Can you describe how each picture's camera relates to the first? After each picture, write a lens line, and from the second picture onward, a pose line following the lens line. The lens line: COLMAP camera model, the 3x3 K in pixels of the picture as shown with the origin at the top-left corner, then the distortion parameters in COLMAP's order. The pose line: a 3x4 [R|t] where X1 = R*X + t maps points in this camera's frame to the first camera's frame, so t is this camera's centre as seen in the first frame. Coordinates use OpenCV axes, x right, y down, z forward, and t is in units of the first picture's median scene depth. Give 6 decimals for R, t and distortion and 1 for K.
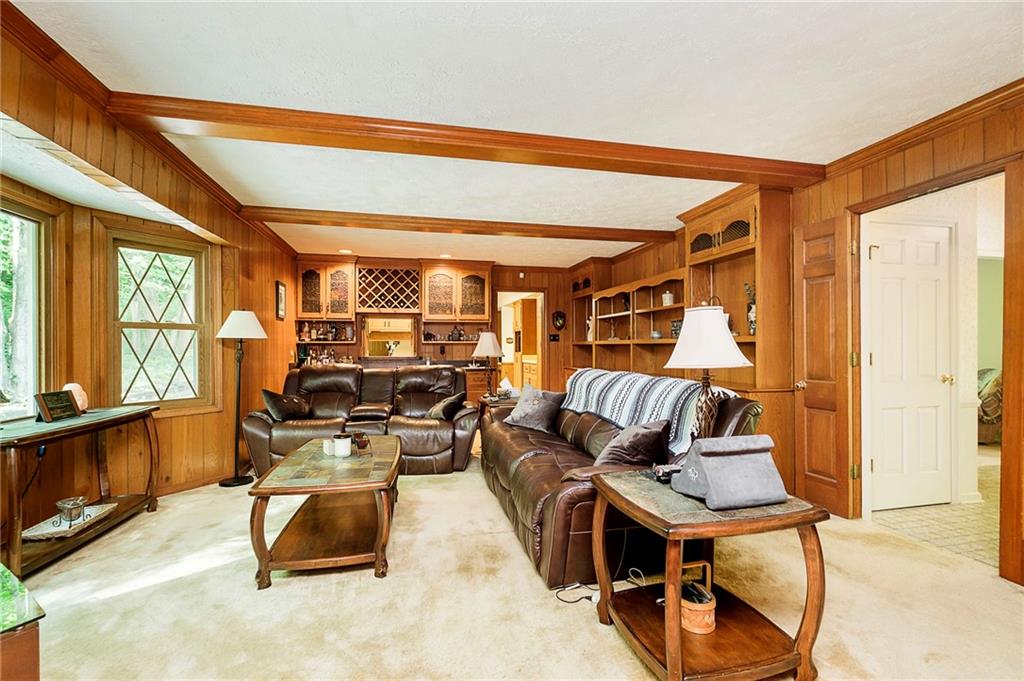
lens RADIAL K [[456.5, 0, 513.6], [0, 456.5, 347.4], [0, 0, 1]] dist [-0.008205, -0.000080]
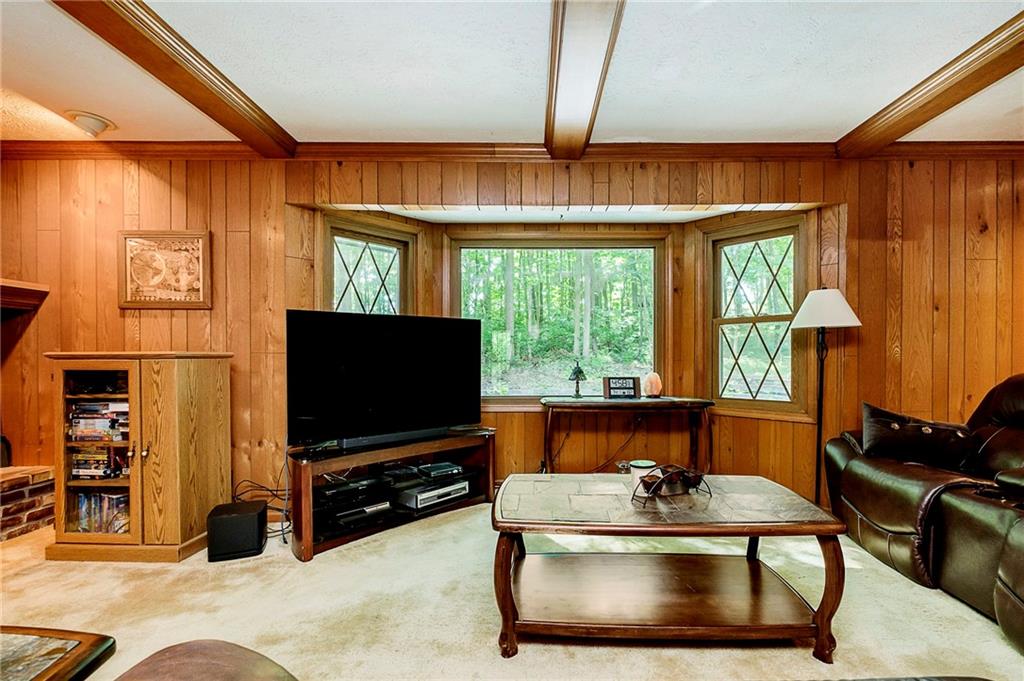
lens RADIAL K [[456.5, 0, 520.0], [0, 456.5, 357.4], [0, 0, 1]] dist [-0.008205, -0.000080]
pose [[-0.232677, 0.005952, -0.972536, 0.240319], [0.004257, 0.999978, 0.005101, 0.023580], [0.972545, -0.002953, -0.232697, 0.725236]]
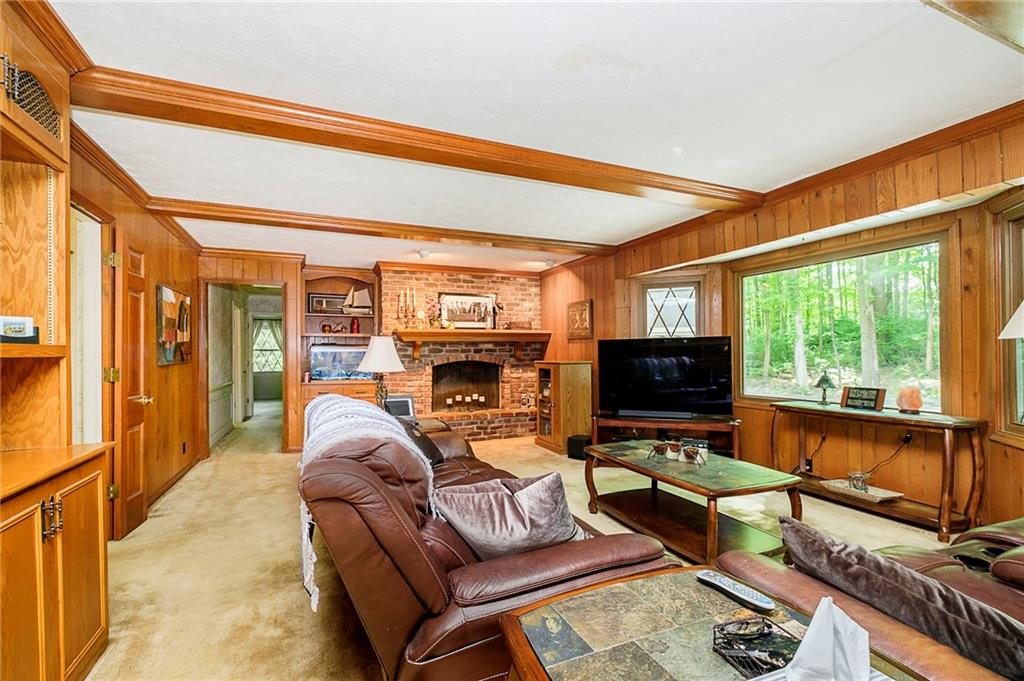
lens RADIAL K [[456.5, 0, 515.8], [0, 456.5, 349.0], [0, 0, 1]] dist [-0.008205, -0.000080]
pose [[-0.982063, 0.009265, -0.188326, 0.148851], [0.011861, 0.999849, -0.012662, -0.005916], [0.188180, -0.014668, -0.982025, 1.493005]]
